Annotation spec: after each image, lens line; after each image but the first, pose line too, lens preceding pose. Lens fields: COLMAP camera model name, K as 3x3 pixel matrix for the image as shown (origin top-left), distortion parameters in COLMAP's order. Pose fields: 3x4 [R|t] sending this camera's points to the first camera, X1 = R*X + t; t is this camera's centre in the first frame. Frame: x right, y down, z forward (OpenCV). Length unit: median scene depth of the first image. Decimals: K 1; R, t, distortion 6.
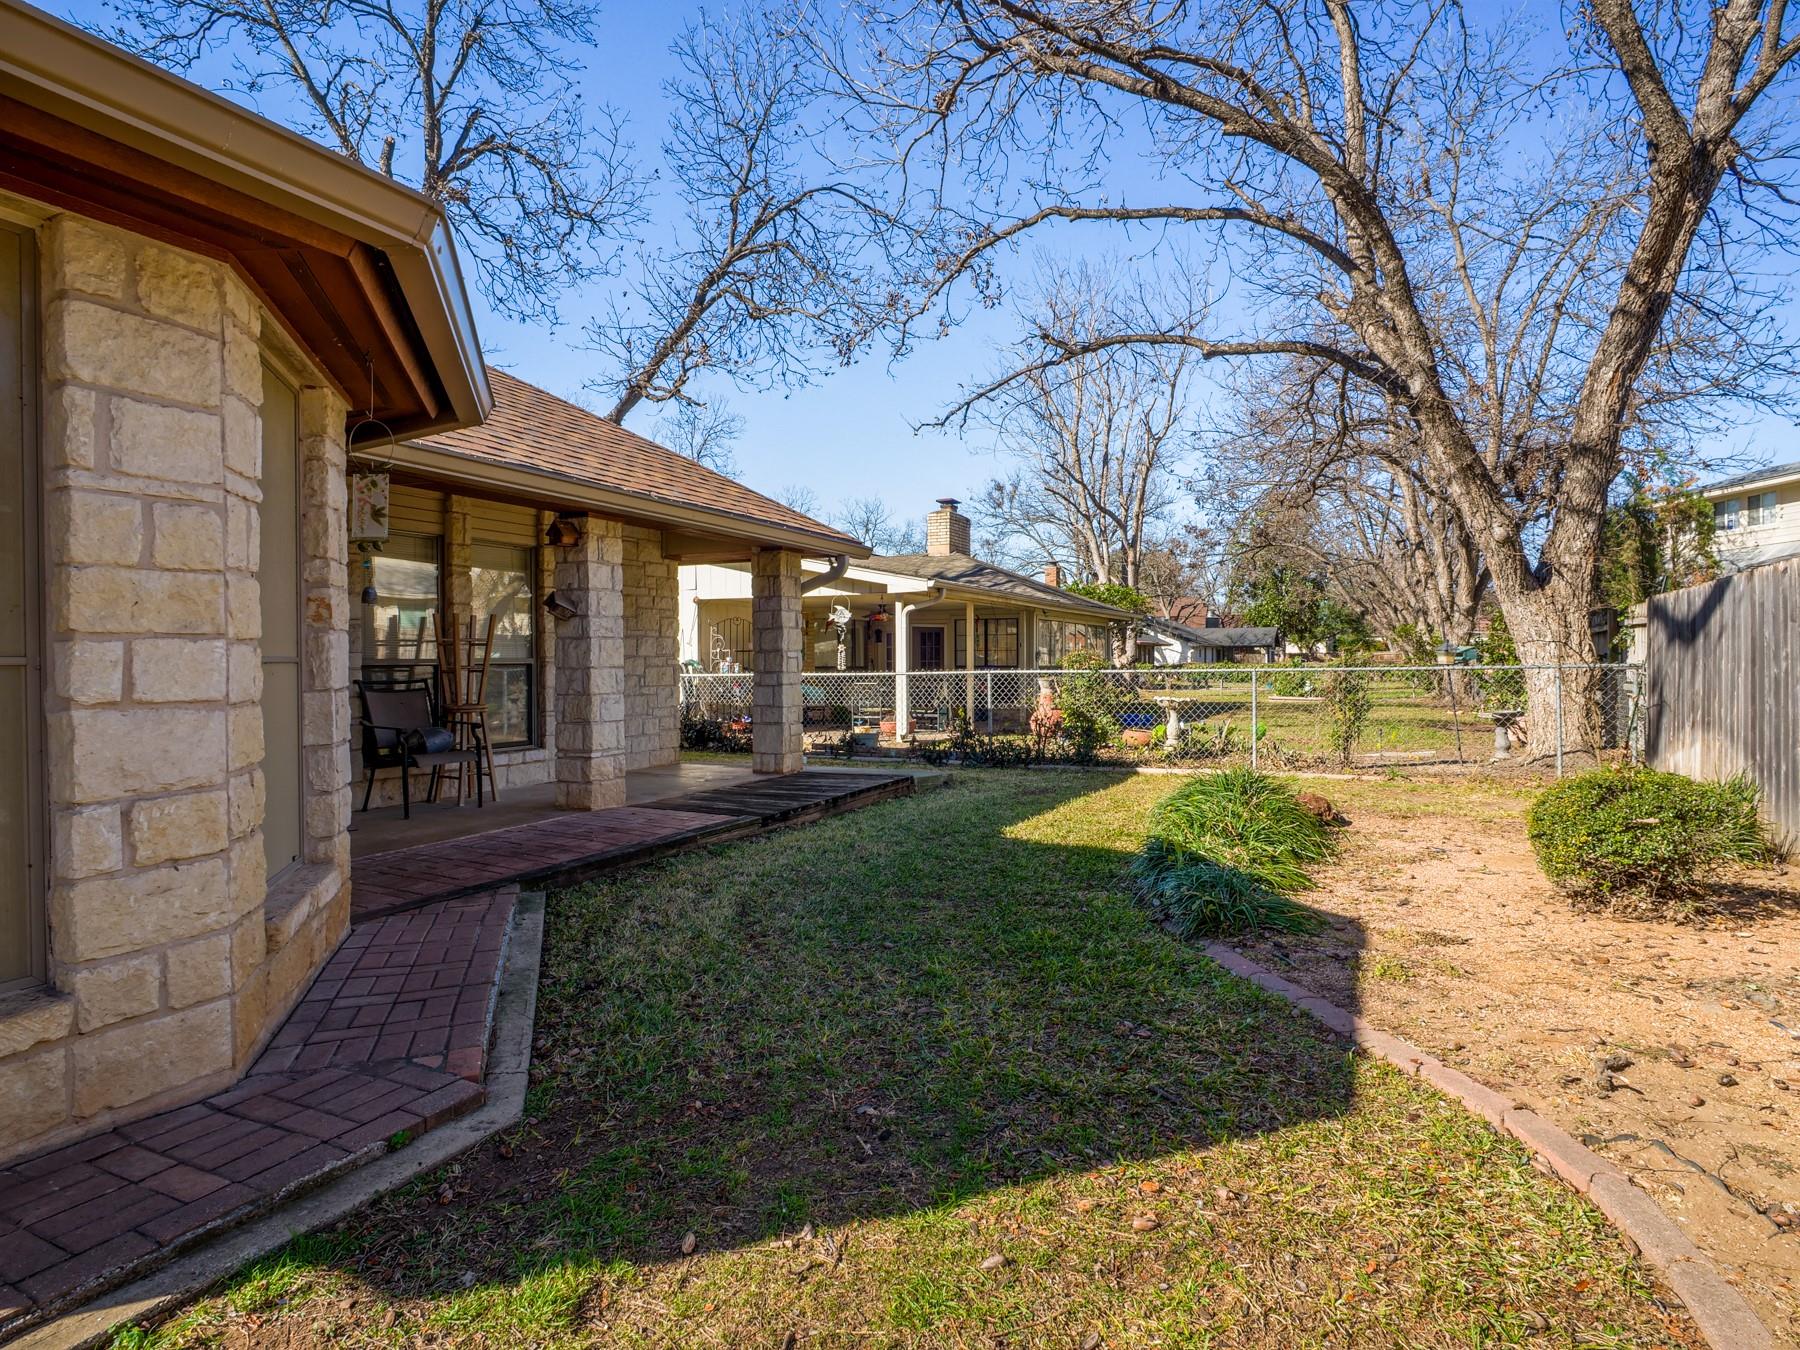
lens RADIAL K [[984.2, 0, 896.0], [0, 984.2, 673.0], [0, 0, 1]] dist [-0.017974, 0.006381]
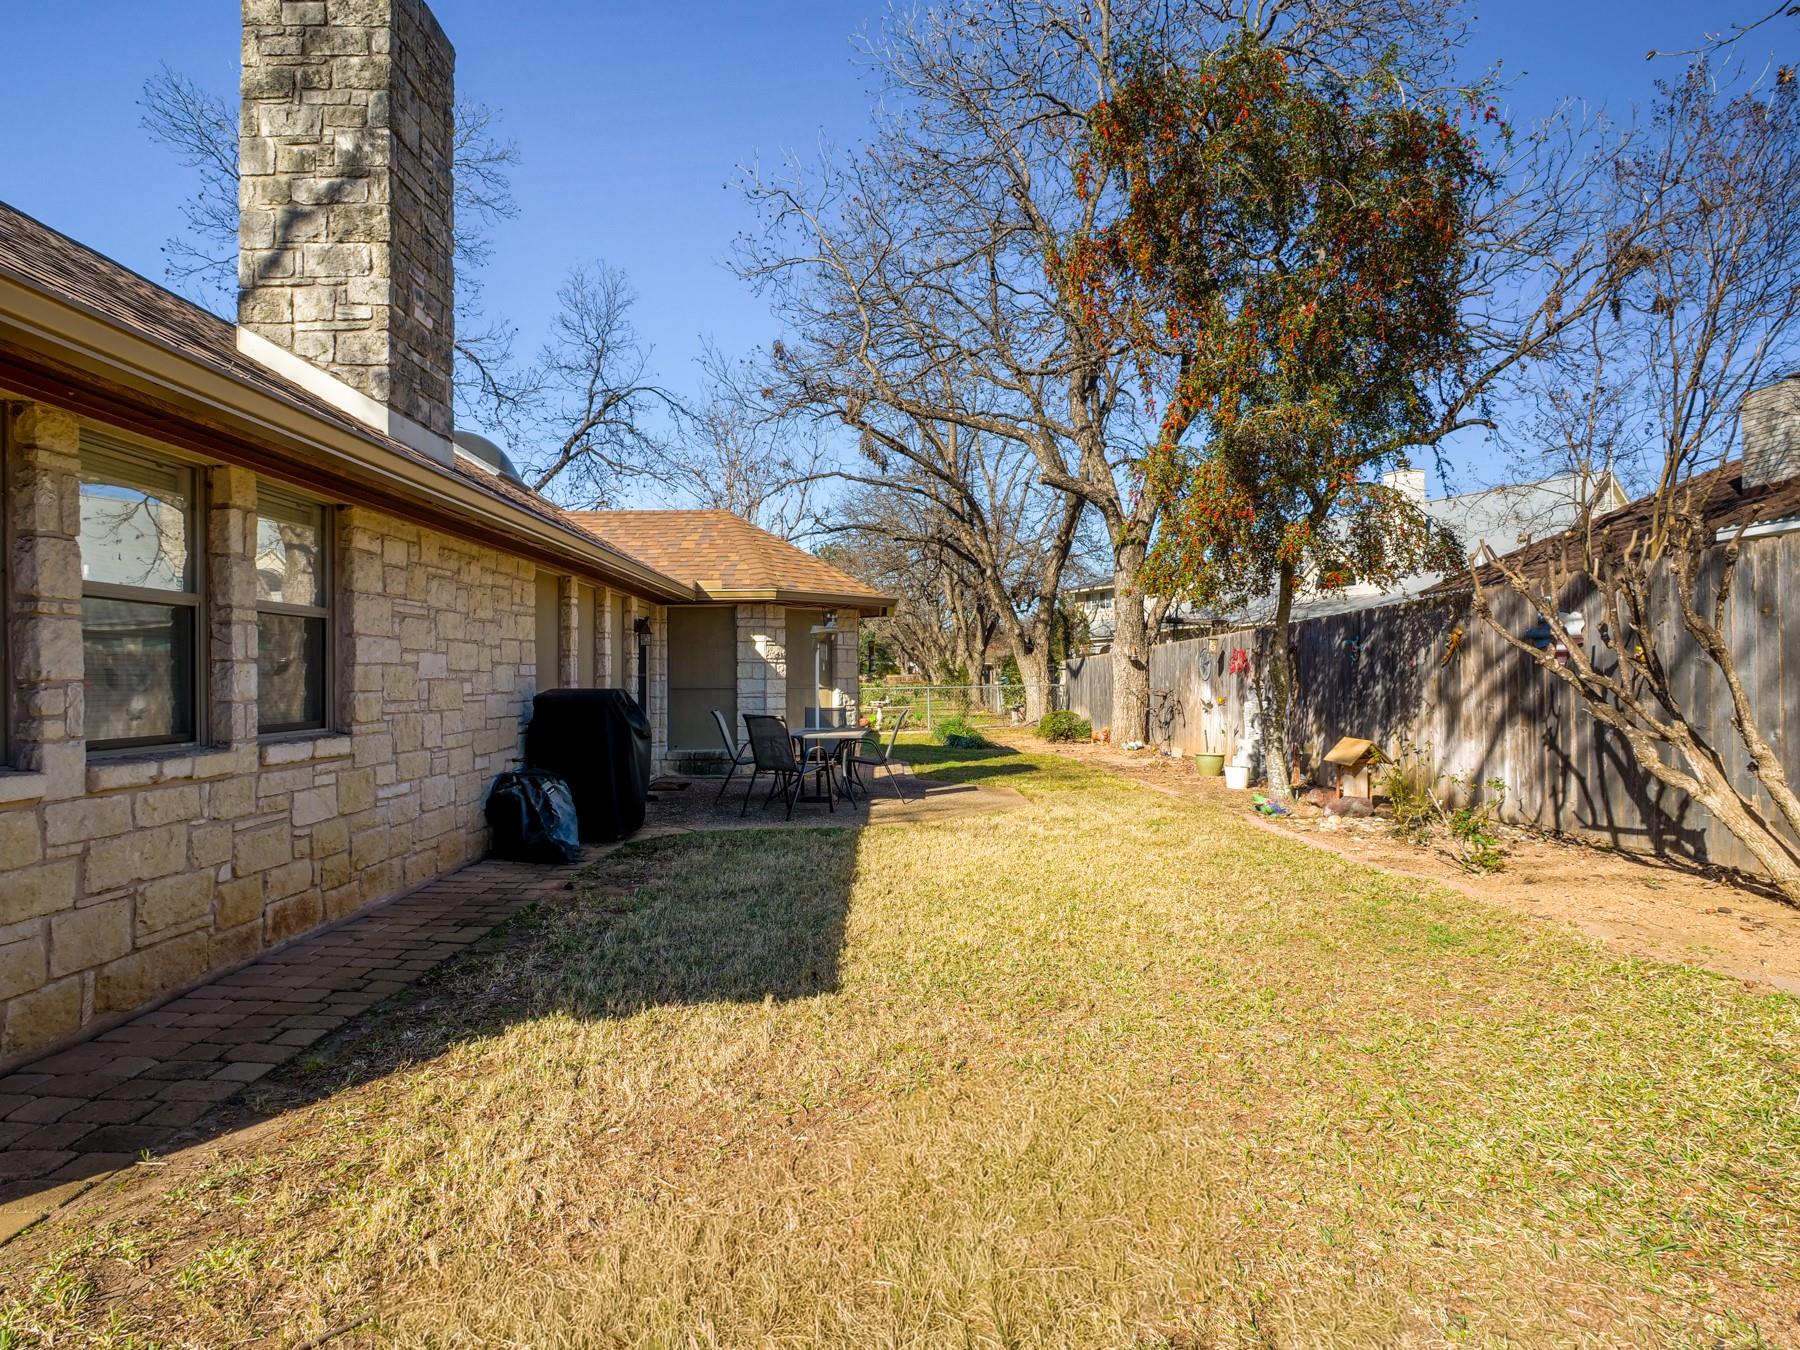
lens RADIAL K [[984.2, 0, 902.3], [0, 984.2, 676.3], [0, 0, 1]] dist [-0.017974, 0.006381]
pose [[0.886724, -0.001291, 0.462297, -0.796281], [0.009930, 0.999819, -0.016254, 0.007646], [-0.462192, 0.019004, 0.886576, -1.077342]]
